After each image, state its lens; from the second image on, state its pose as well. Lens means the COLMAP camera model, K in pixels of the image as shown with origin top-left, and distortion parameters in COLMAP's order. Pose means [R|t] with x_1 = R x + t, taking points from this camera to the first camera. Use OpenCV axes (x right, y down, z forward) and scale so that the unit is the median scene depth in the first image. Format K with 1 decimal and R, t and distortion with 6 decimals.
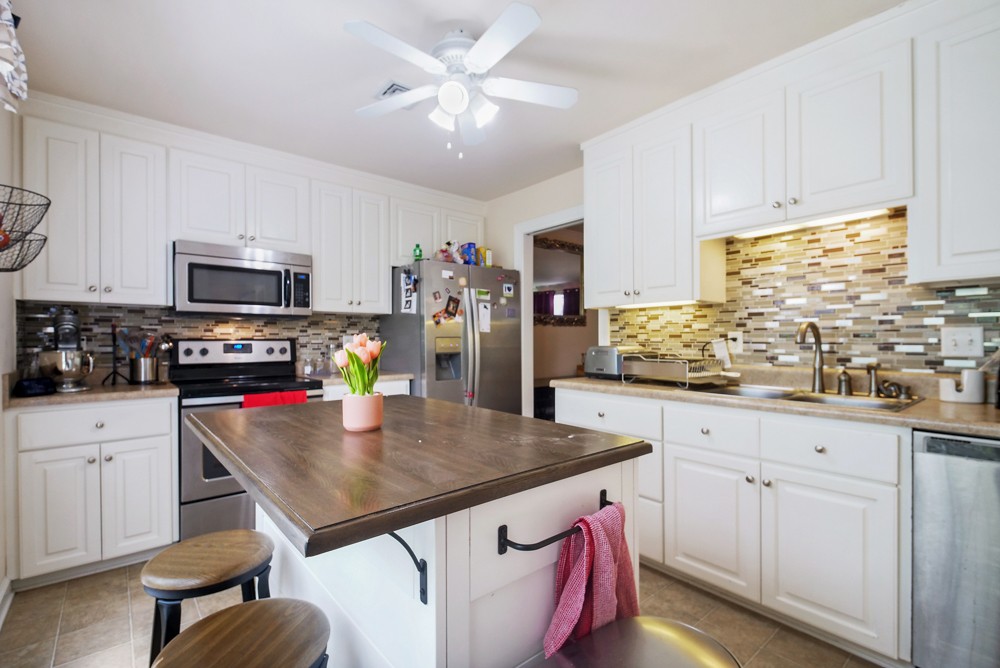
lens RADIAL K [[446.7, 0, 500.0], [0, 446.7, 334.0], [0, 0, 1]] dist [0.001150, -0.000110]
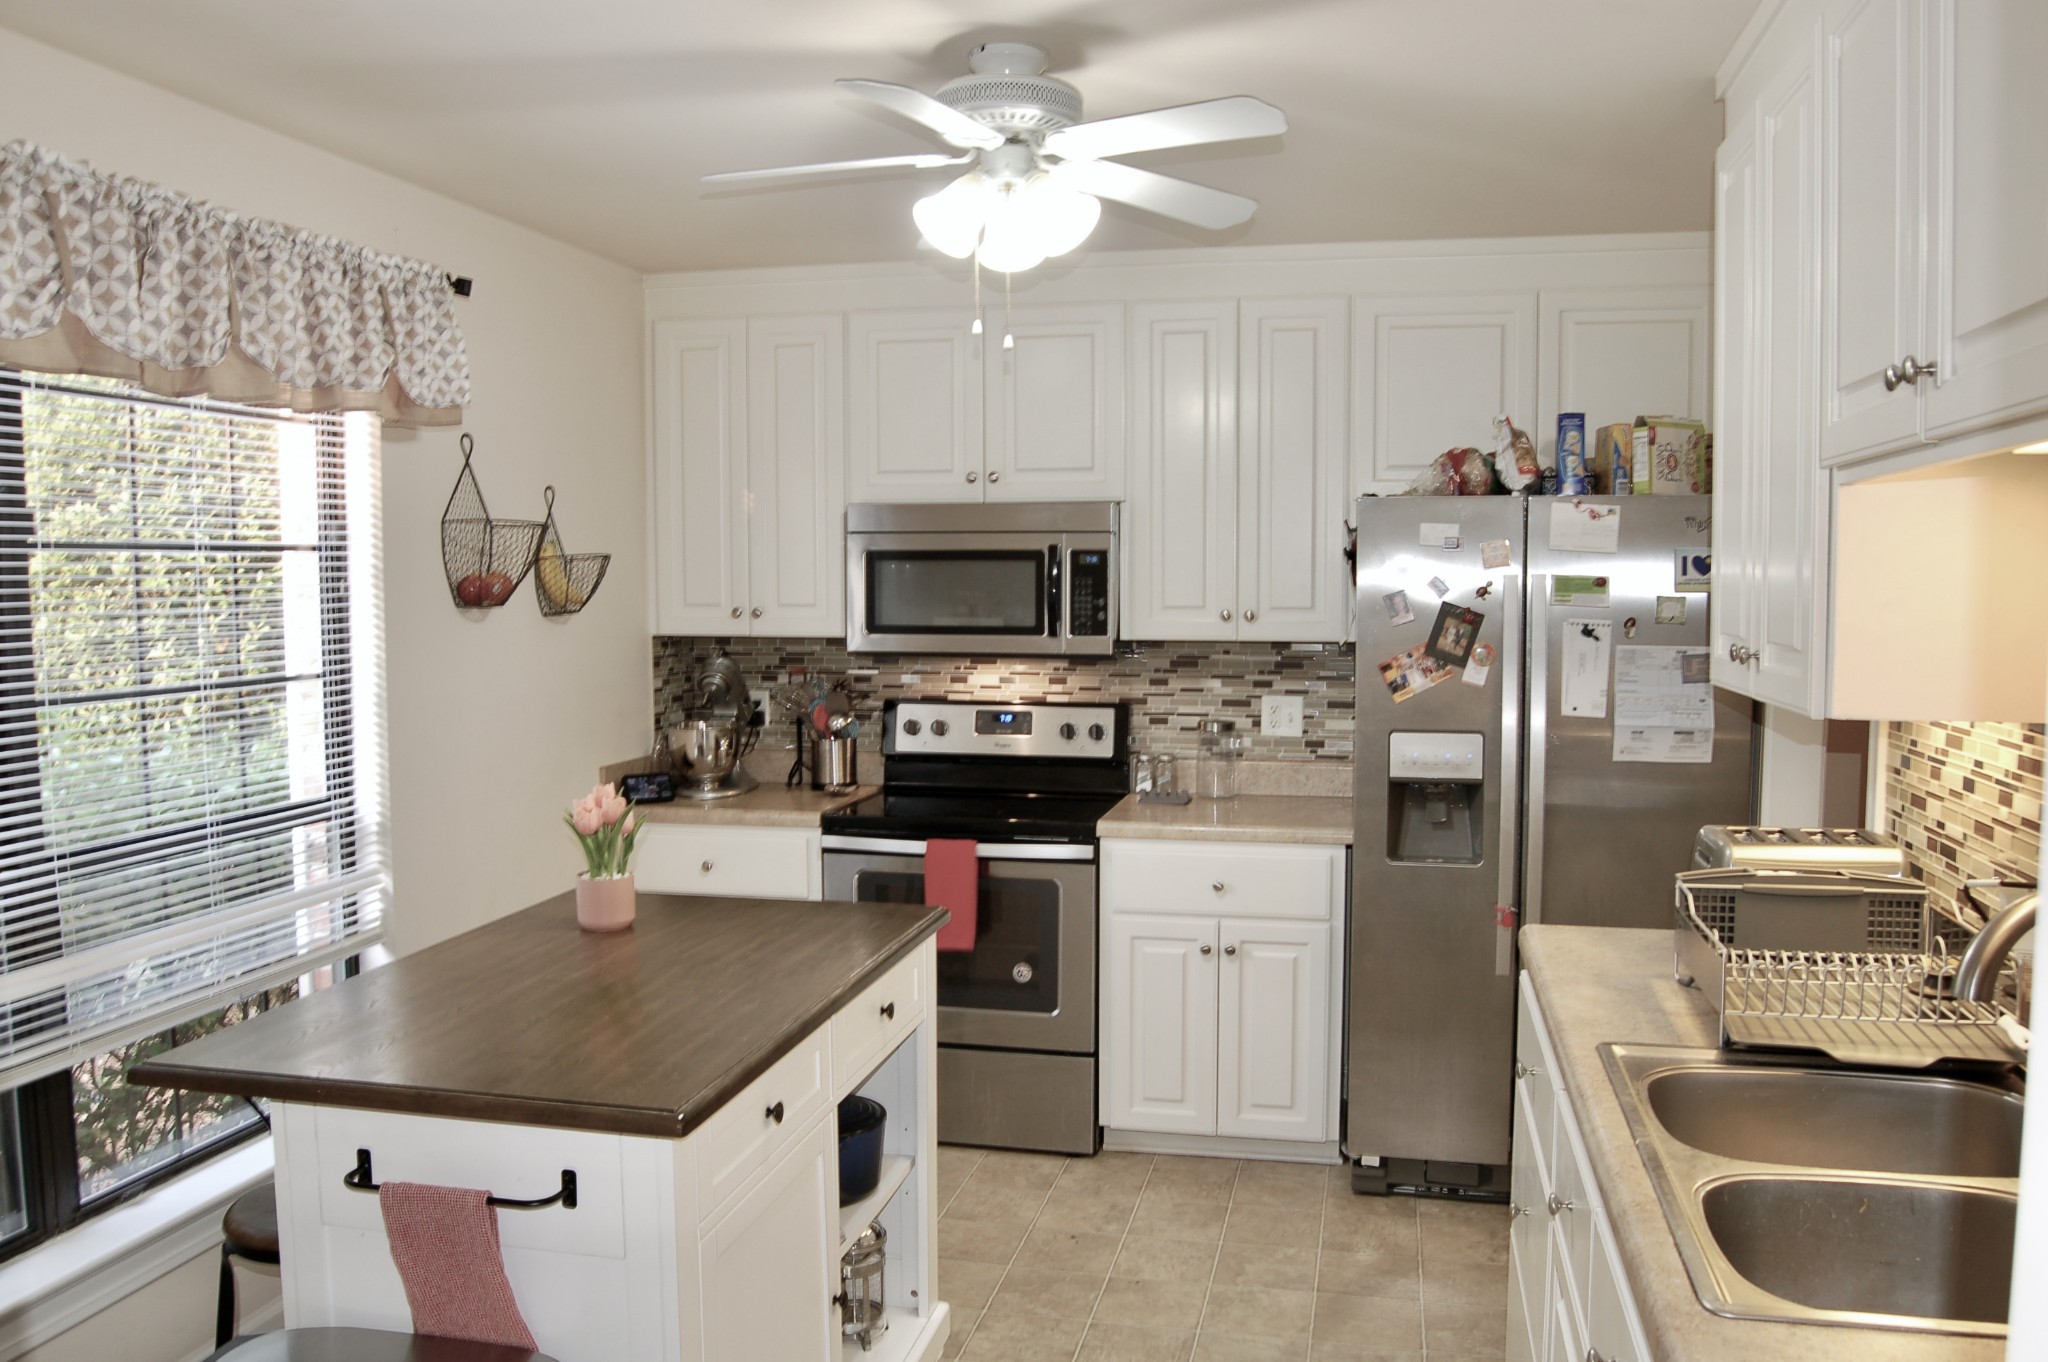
lens RADIAL K [[1578.0, 0, 1024.0], [0, 1578.0, 681.0], [0, 0, 1]] dist [-0.104791, -0.000269]
pose [[0.599780, 0.057816, -0.798074, 0.644609], [0.007172, 0.996958, 0.077614, -0.126516], [0.800133, -0.052275, 0.597540, 0.097686]]
